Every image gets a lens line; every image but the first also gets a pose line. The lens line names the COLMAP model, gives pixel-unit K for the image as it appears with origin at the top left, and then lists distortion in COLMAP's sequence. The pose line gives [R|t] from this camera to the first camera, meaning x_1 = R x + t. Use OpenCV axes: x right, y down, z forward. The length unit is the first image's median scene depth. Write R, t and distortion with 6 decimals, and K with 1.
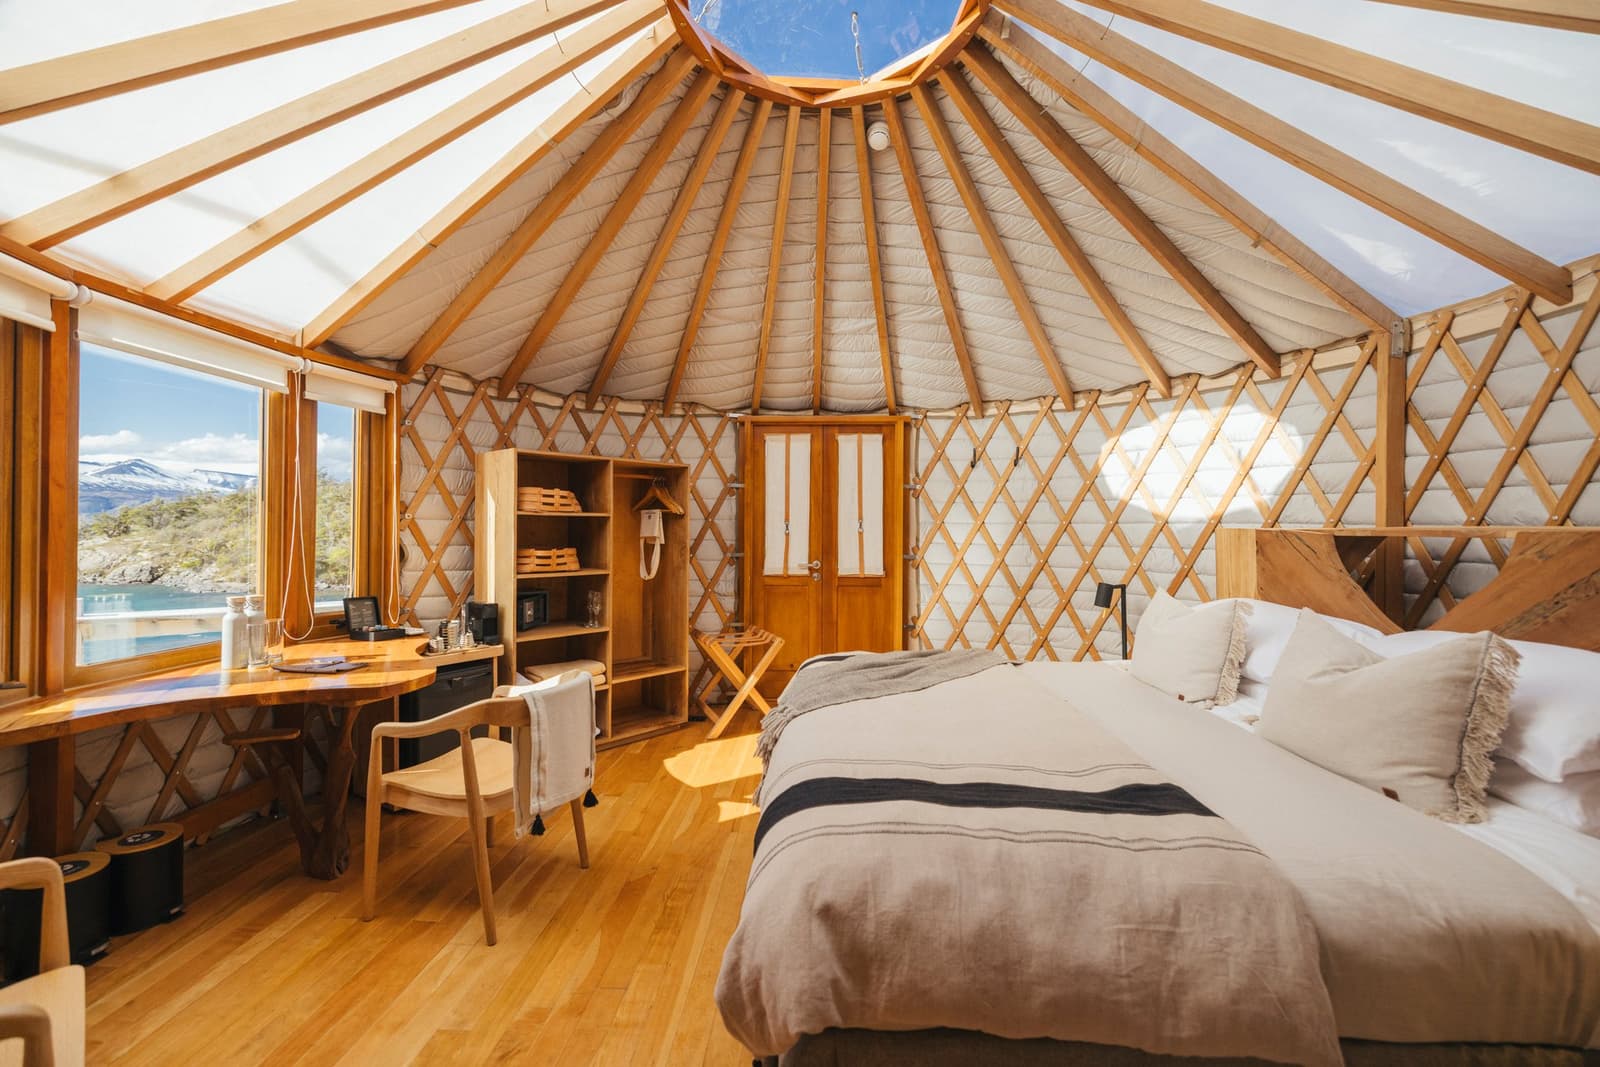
lens RADIAL K [[702.4, 0, 800.0], [0, 702.4, 533.5], [0, 0, 1]] dist [0.003651, 0.000255]
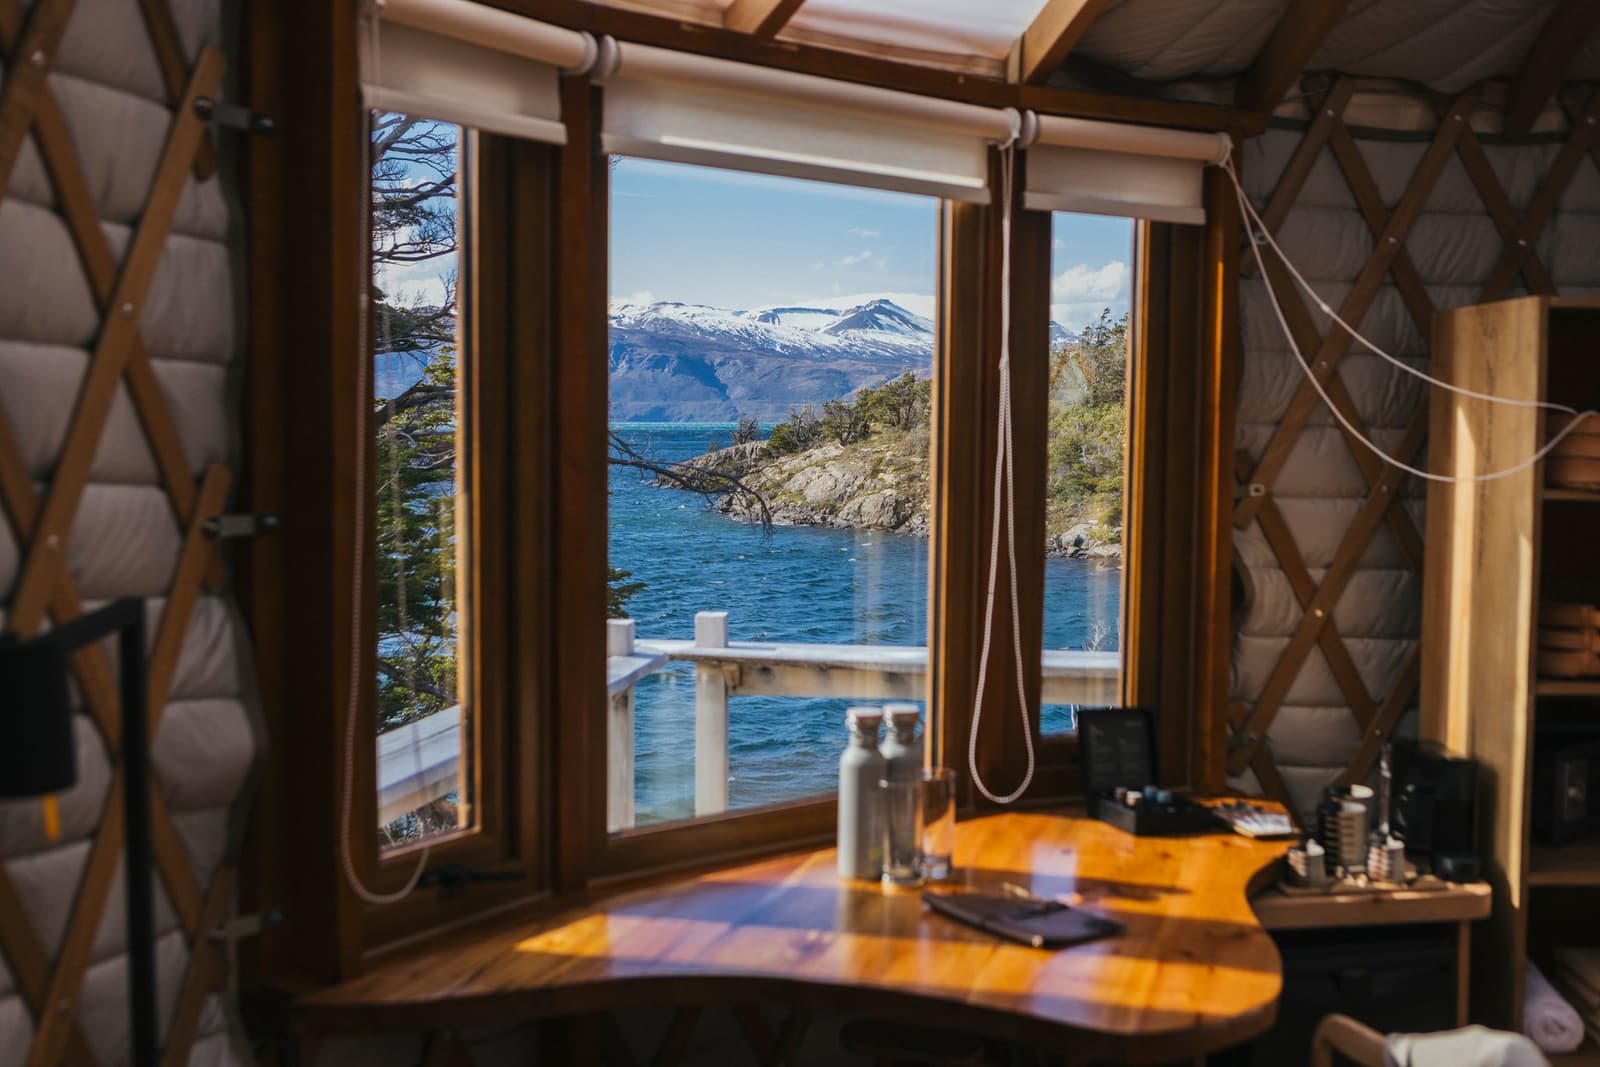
lens RADIAL K [[1690.7, 0, 800.0], [0, 1690.7, 533.5], [0, 0, 1]] dist [-0.025863, 0.005038]
pose [[0.682125, 0.048767, -0.729608, -0.063388], [0.002876, 0.997587, 0.069367, -0.063951], [0.731230, -0.049416, 0.680338, 0.204298]]
